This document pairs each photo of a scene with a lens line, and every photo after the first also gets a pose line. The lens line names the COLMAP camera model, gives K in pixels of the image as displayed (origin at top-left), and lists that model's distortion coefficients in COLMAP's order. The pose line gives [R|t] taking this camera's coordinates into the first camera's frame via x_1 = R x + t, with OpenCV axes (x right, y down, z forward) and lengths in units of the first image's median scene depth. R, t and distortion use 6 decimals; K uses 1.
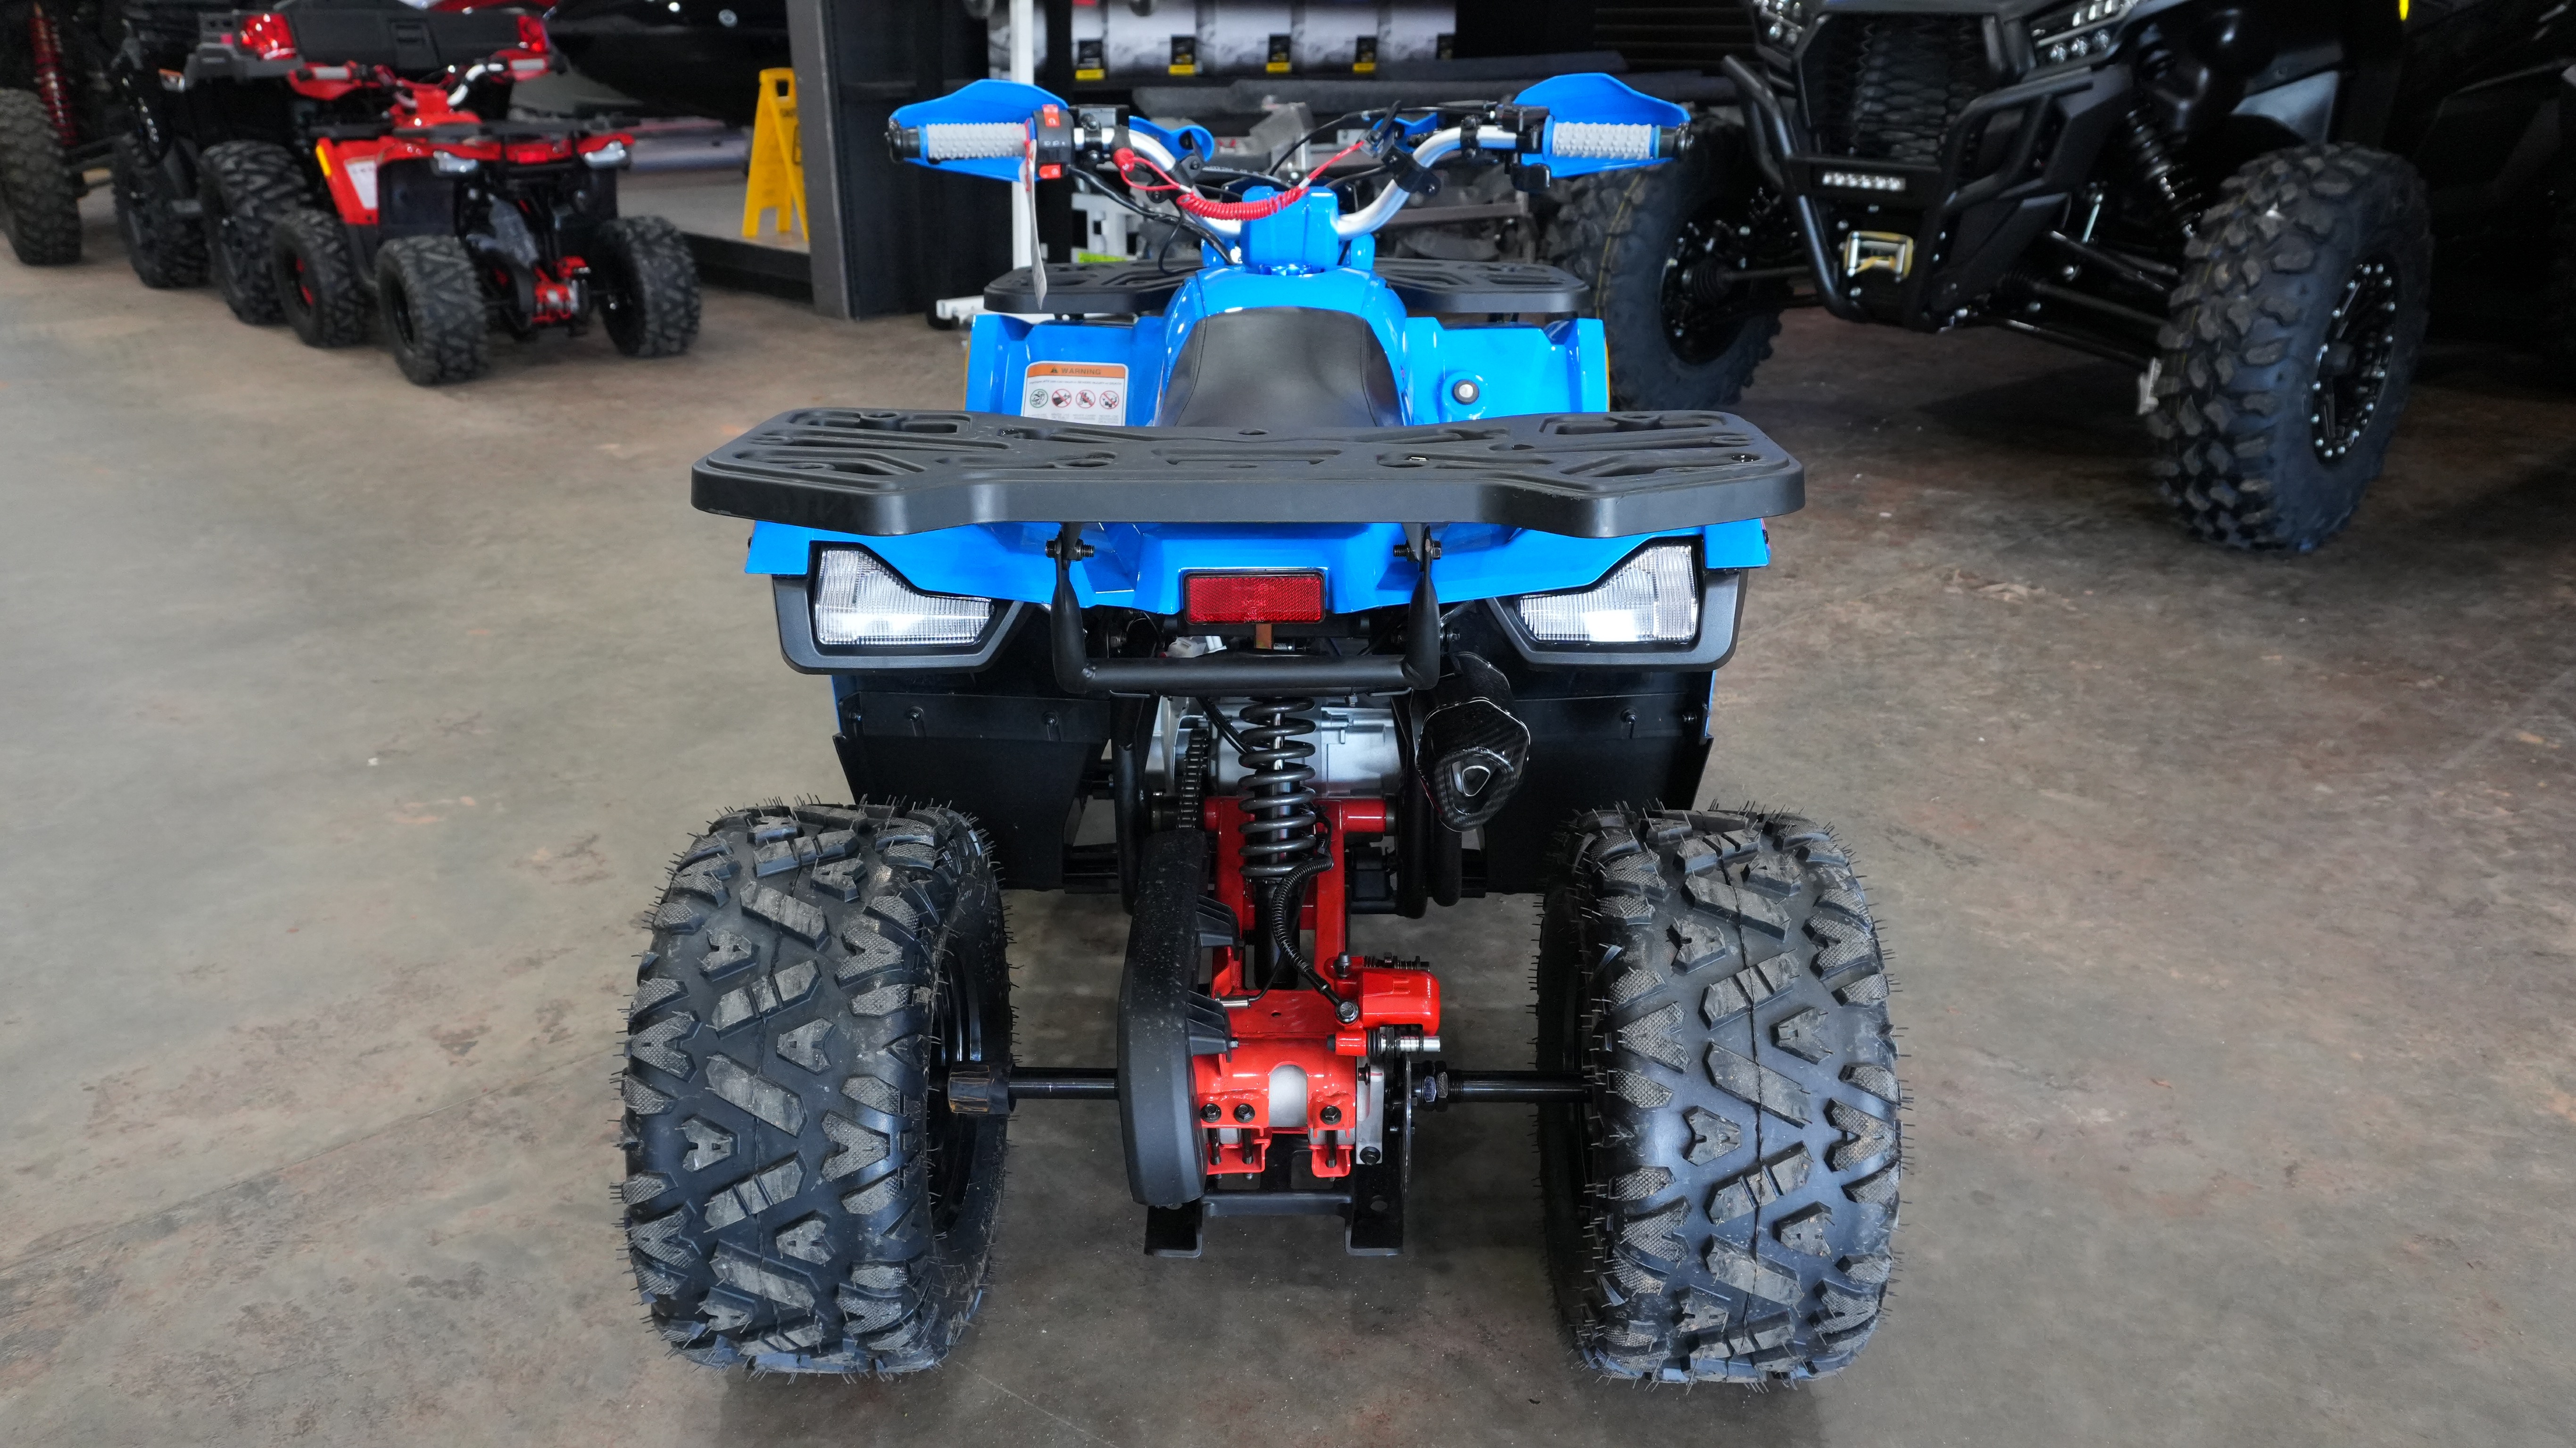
lens RADIAL K [[1732.6, 0, 1292.8], [0, 1732.6, 727.3], [0, 0, 1]] dist [-0.062357, 0.048564]
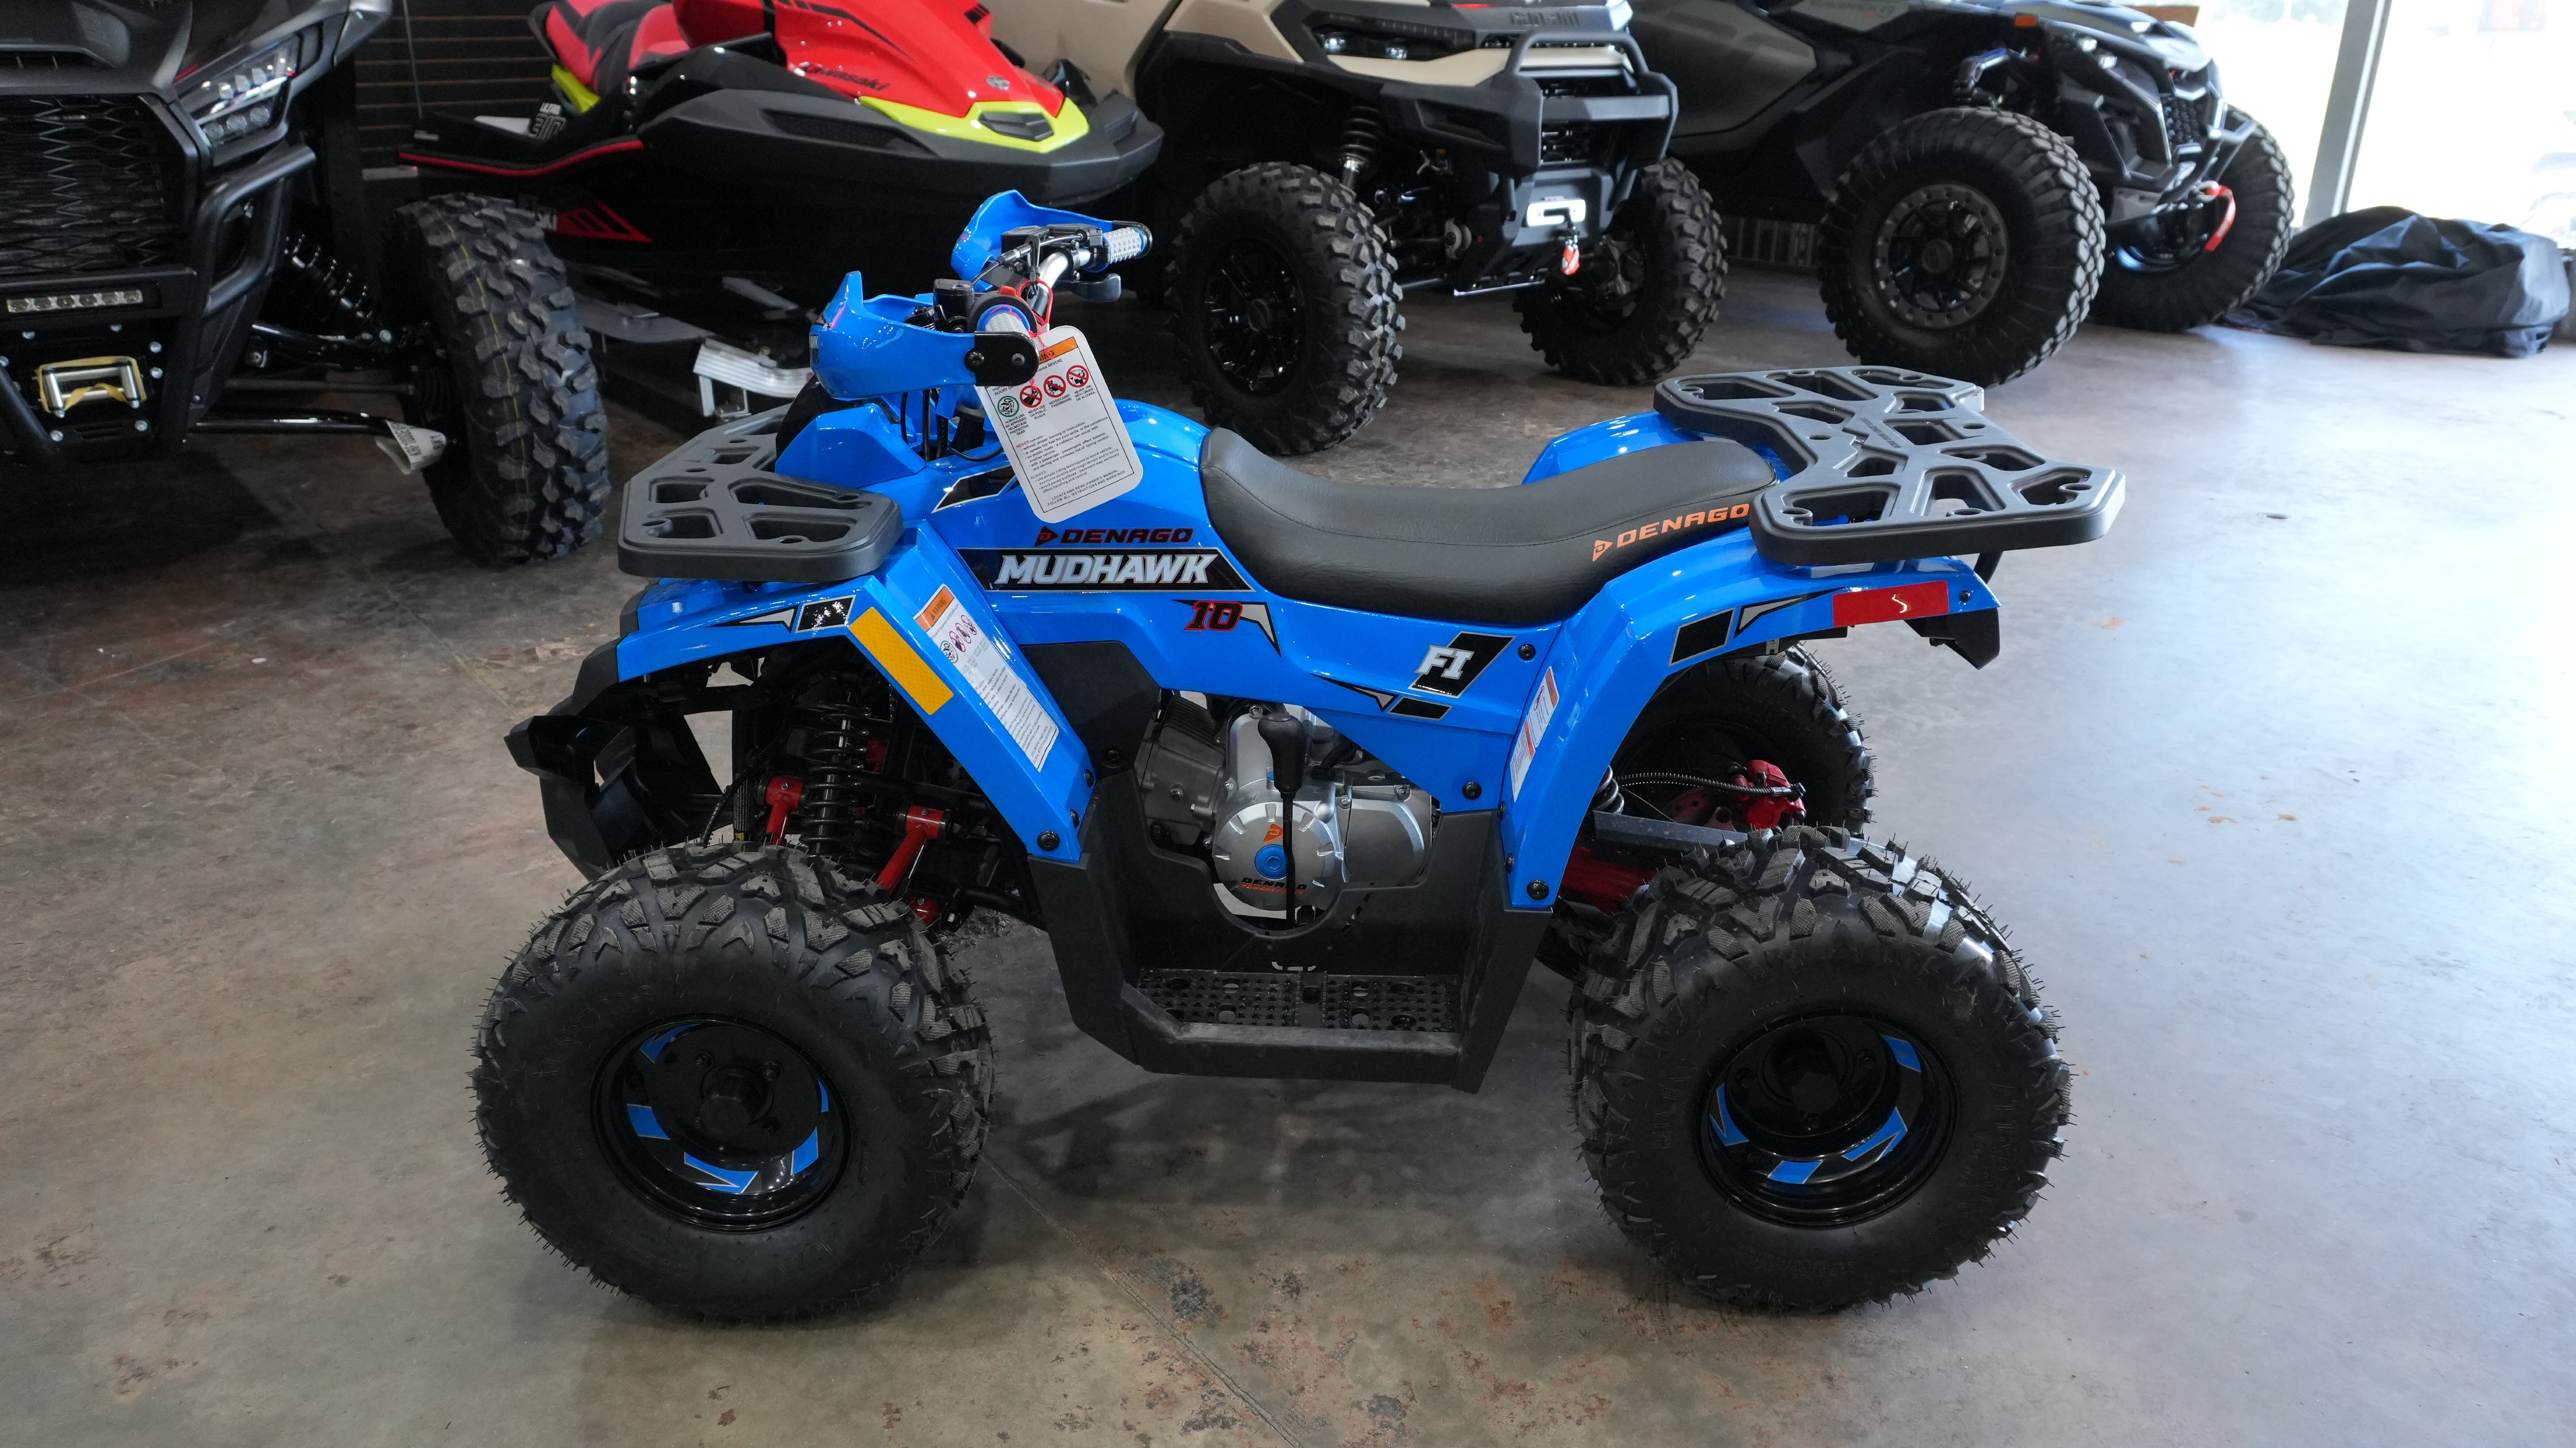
lens RADIAL K [[1732.6, 0, 1292.8], [0, 1732.6, 727.3], [0, 0, 1]] dist [-0.062357, 0.048564]
pose [[0.038210, -0.378655, 0.924749, -0.328564], [0.377837, 0.862195, 0.337429, -0.135627], [-0.925083, 0.336511, 0.176014, 0.265146]]
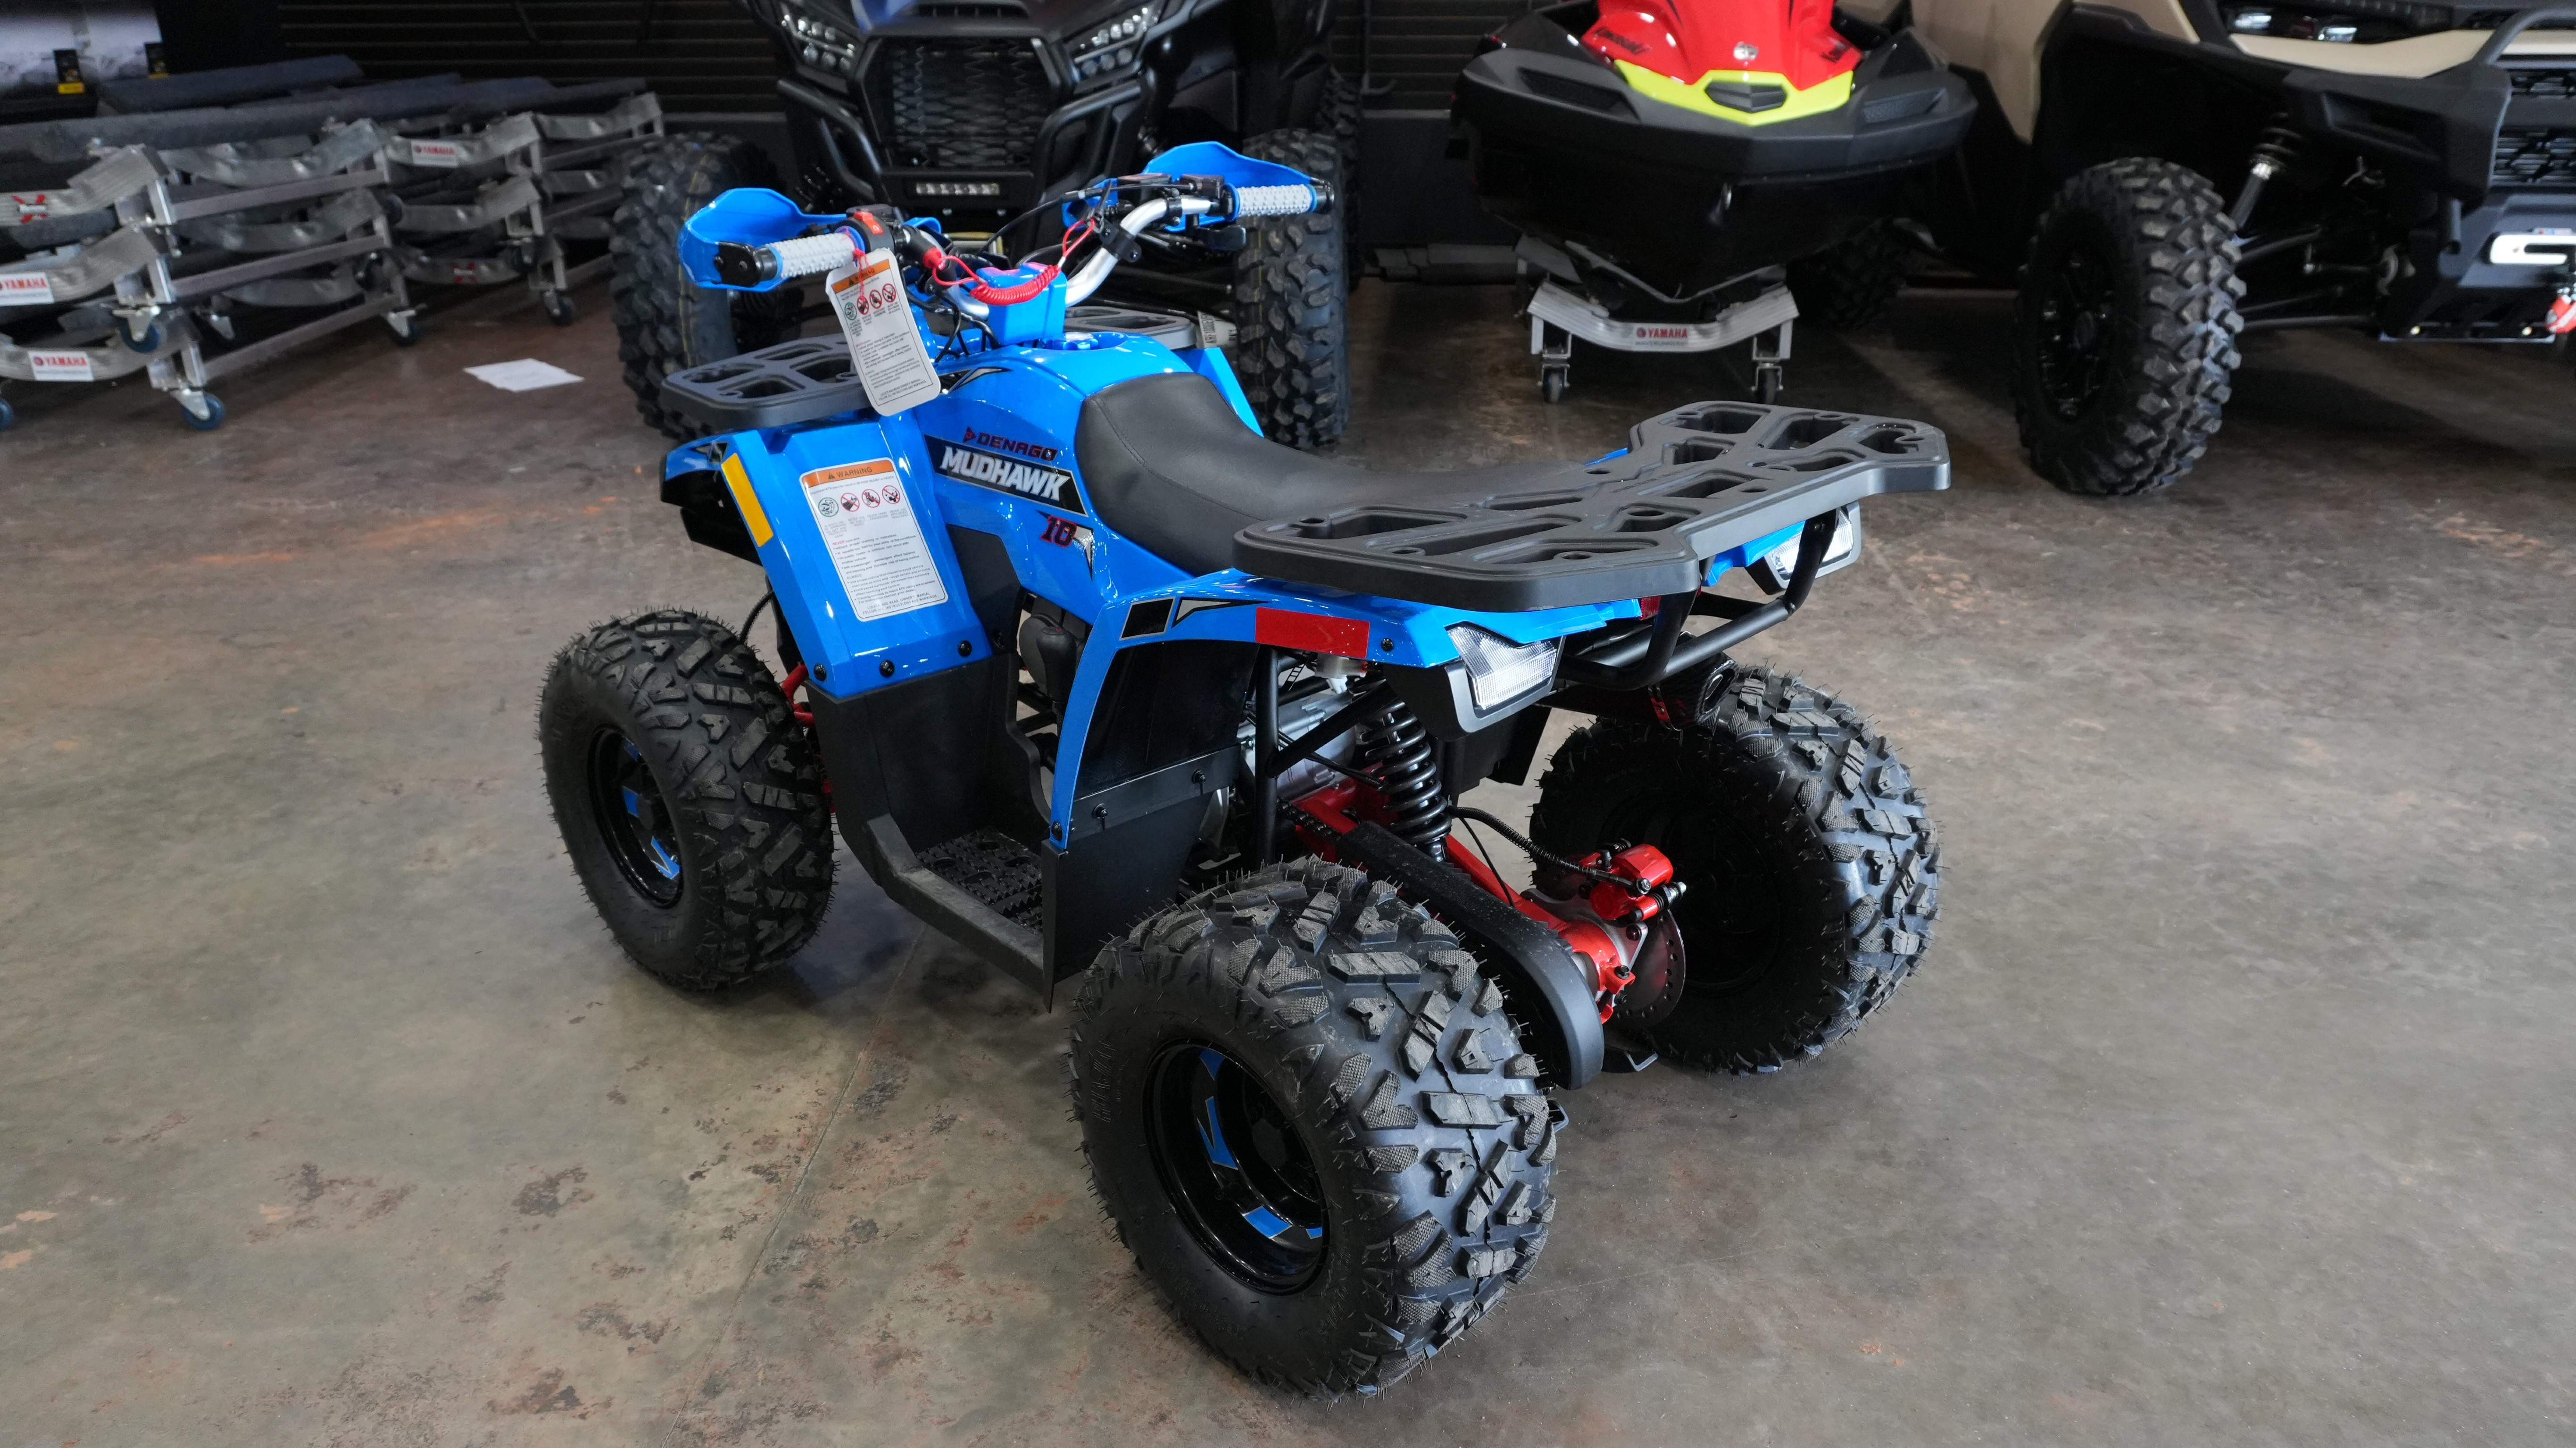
lens RADIAL K [[1732.6, 0, 1292.8], [0, 1732.6, 727.3], [0, 0, 1]] dist [-0.062357, 0.048564]
pose [[0.699979, -0.282183, 0.656050, -0.236096], [0.269254, 0.955113, 0.123534, -0.045044], [-0.661461, 0.090173, 0.744539, 0.041460]]
